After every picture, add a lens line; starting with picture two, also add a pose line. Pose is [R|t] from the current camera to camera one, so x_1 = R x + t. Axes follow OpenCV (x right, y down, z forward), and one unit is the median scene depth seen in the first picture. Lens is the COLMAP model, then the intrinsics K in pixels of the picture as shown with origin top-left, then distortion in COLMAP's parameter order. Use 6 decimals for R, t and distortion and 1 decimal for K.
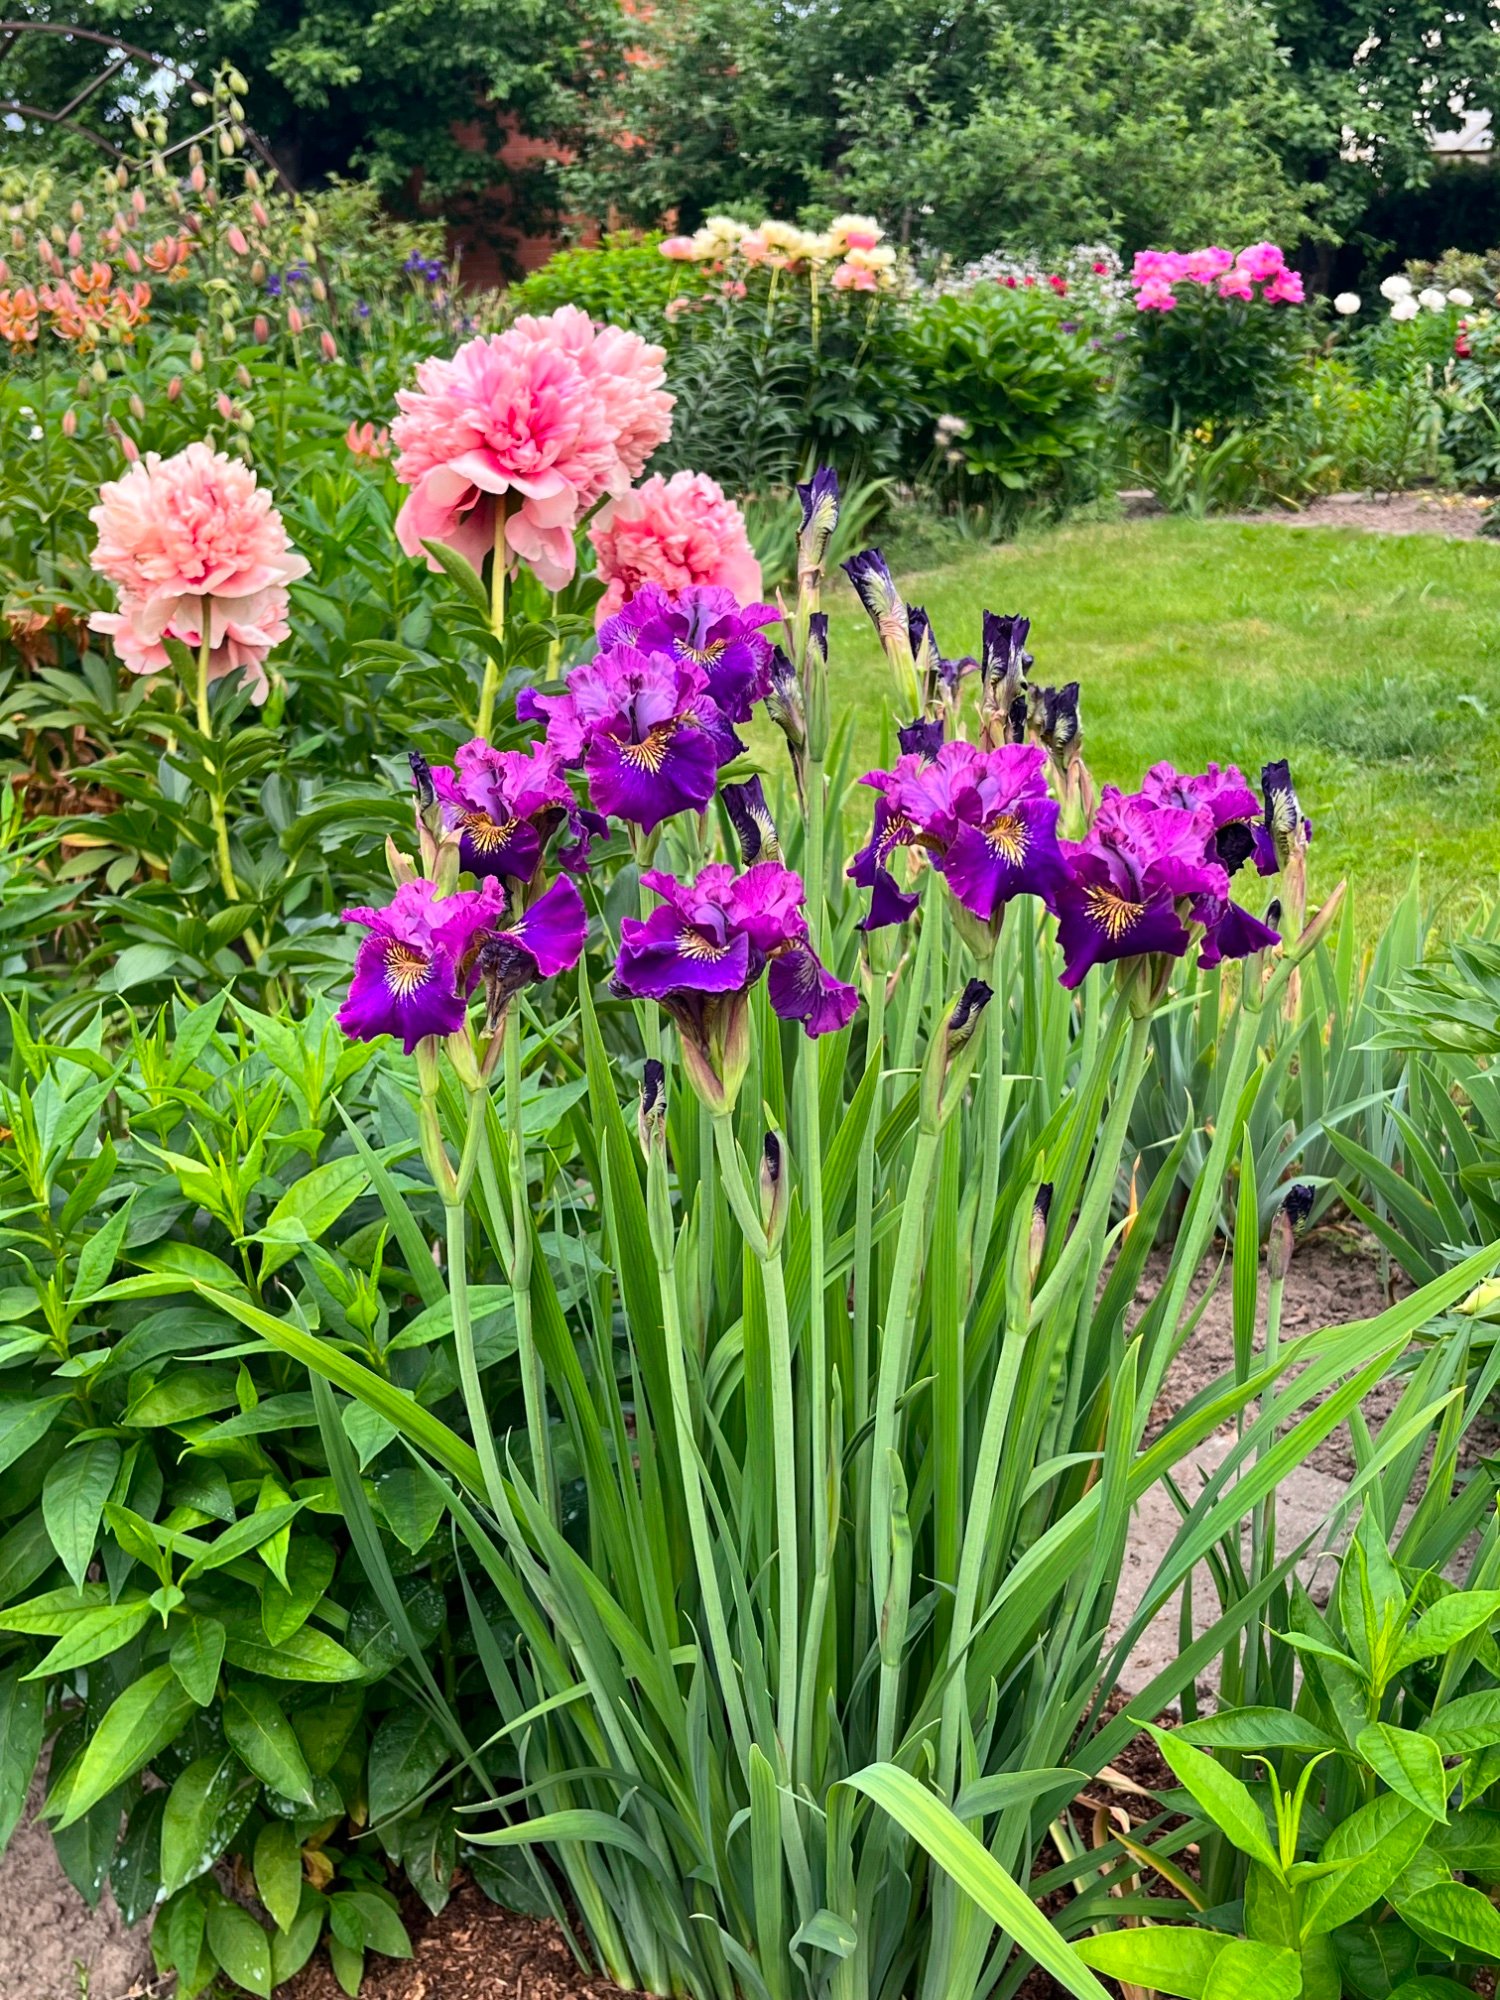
lens RADIAL K [[2003.2, 0, 750.0], [0, 2003.2, 1000.0], [0, 0, 1]] dist [0.078146, -0.245234]
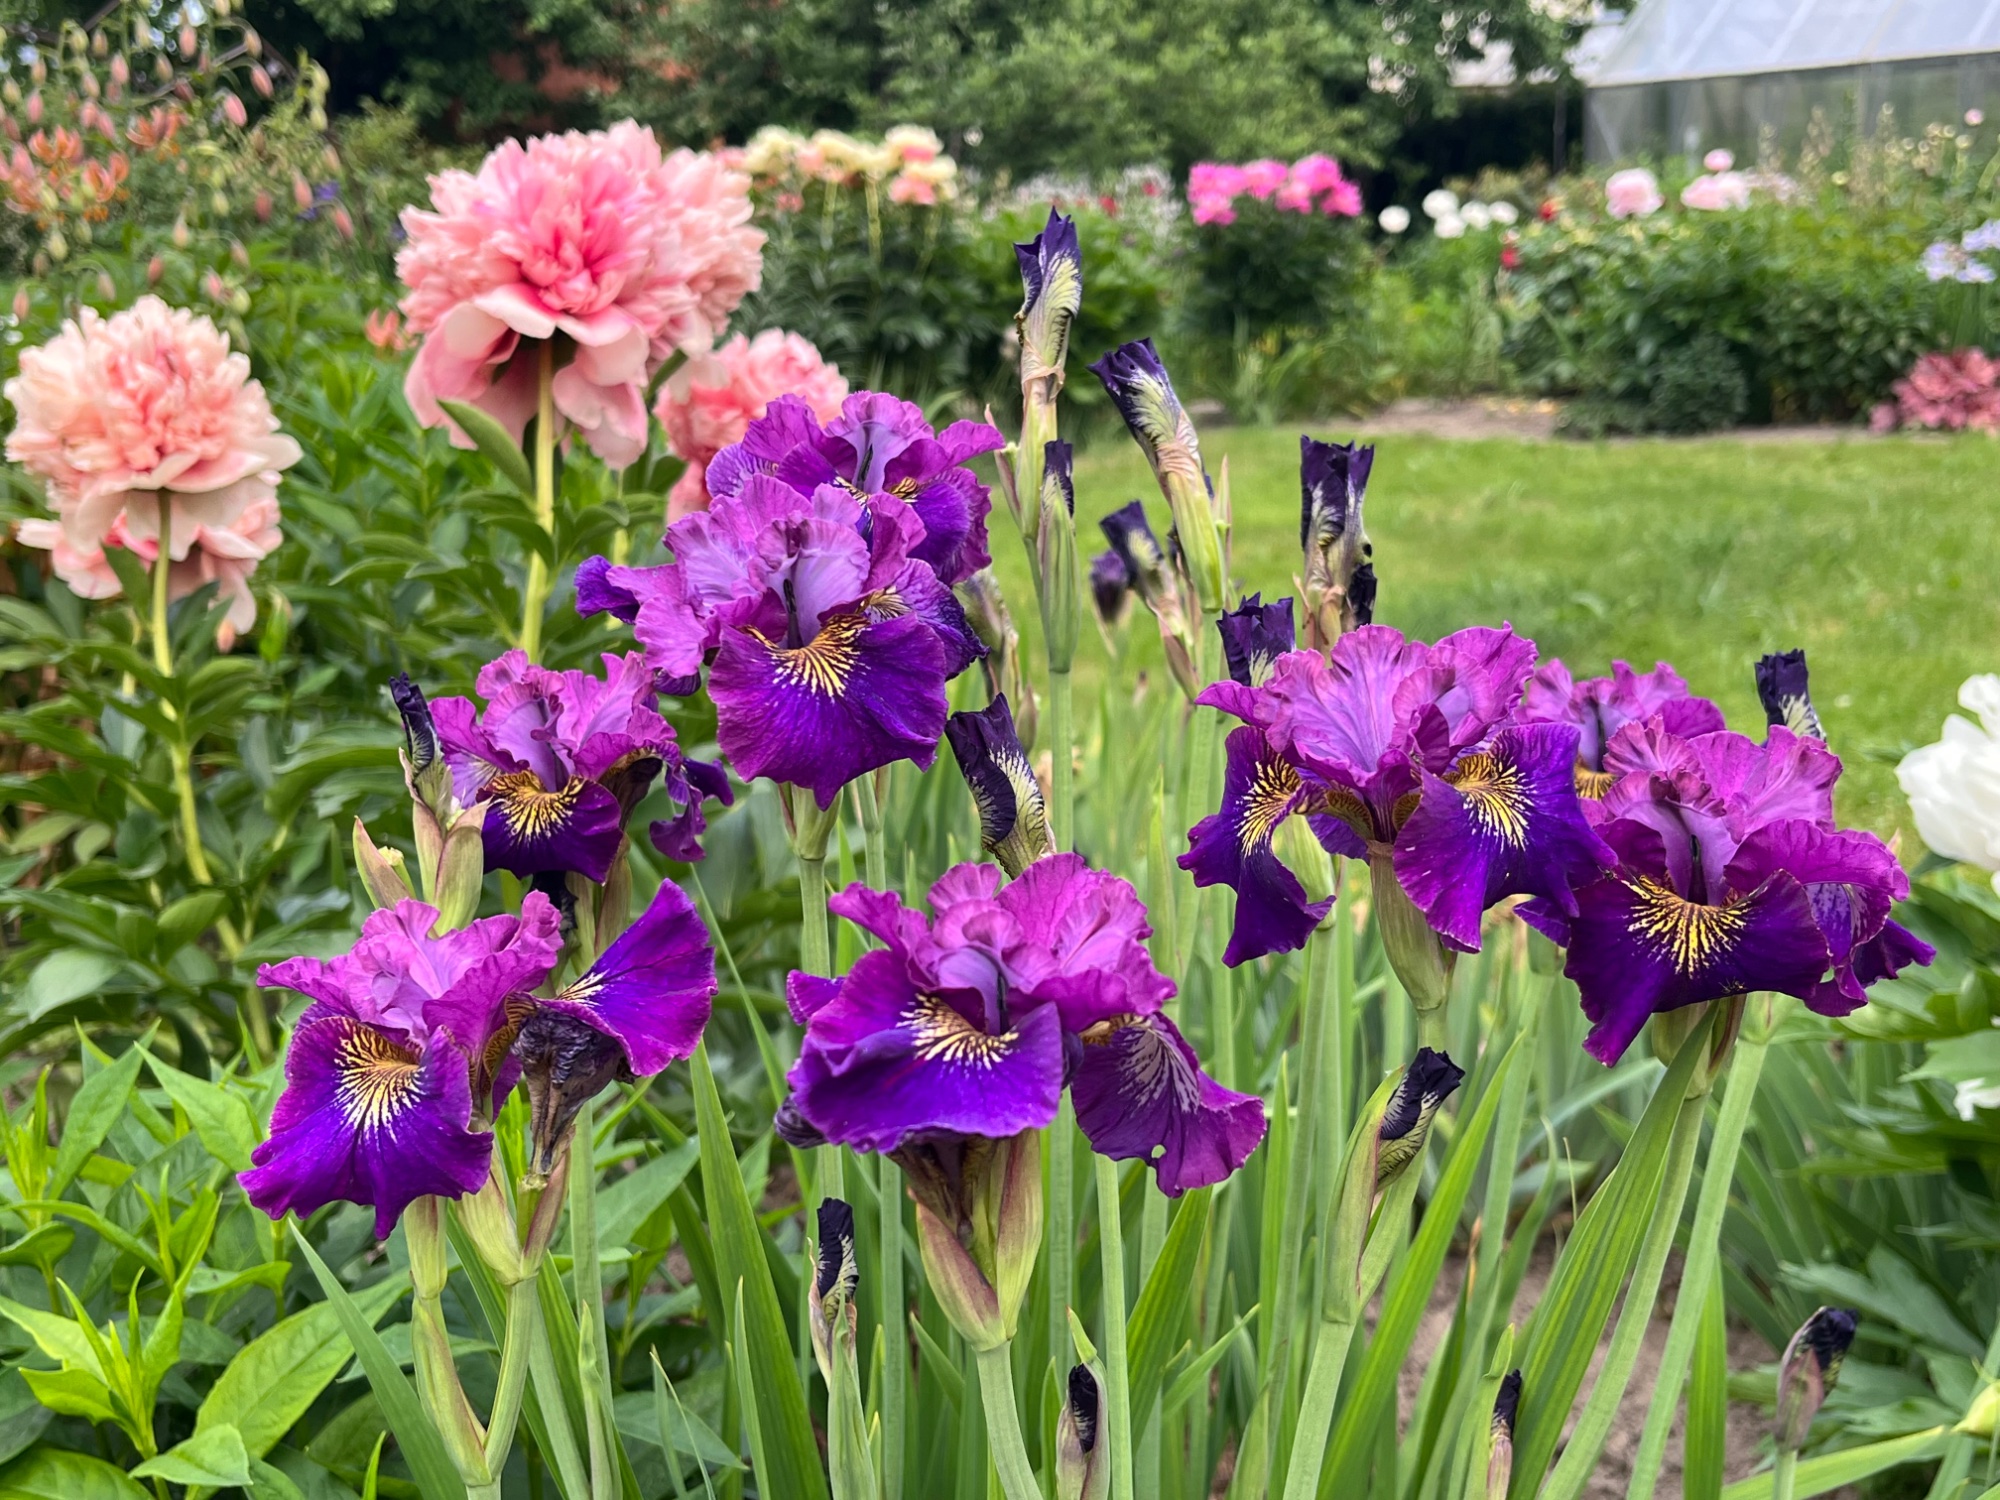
lens RADIAL K [[2003.2, 0, 1000.0], [0, 2003.2, 750.0], [0, 0, 1]] dist [0.078146, -0.245234]
pose [[0.995054, -0.032329, 0.093926, -0.026438], [0.040225, 0.995702, -0.083423, -0.024725], [-0.090825, 0.086788, 0.992078, 0.218019]]
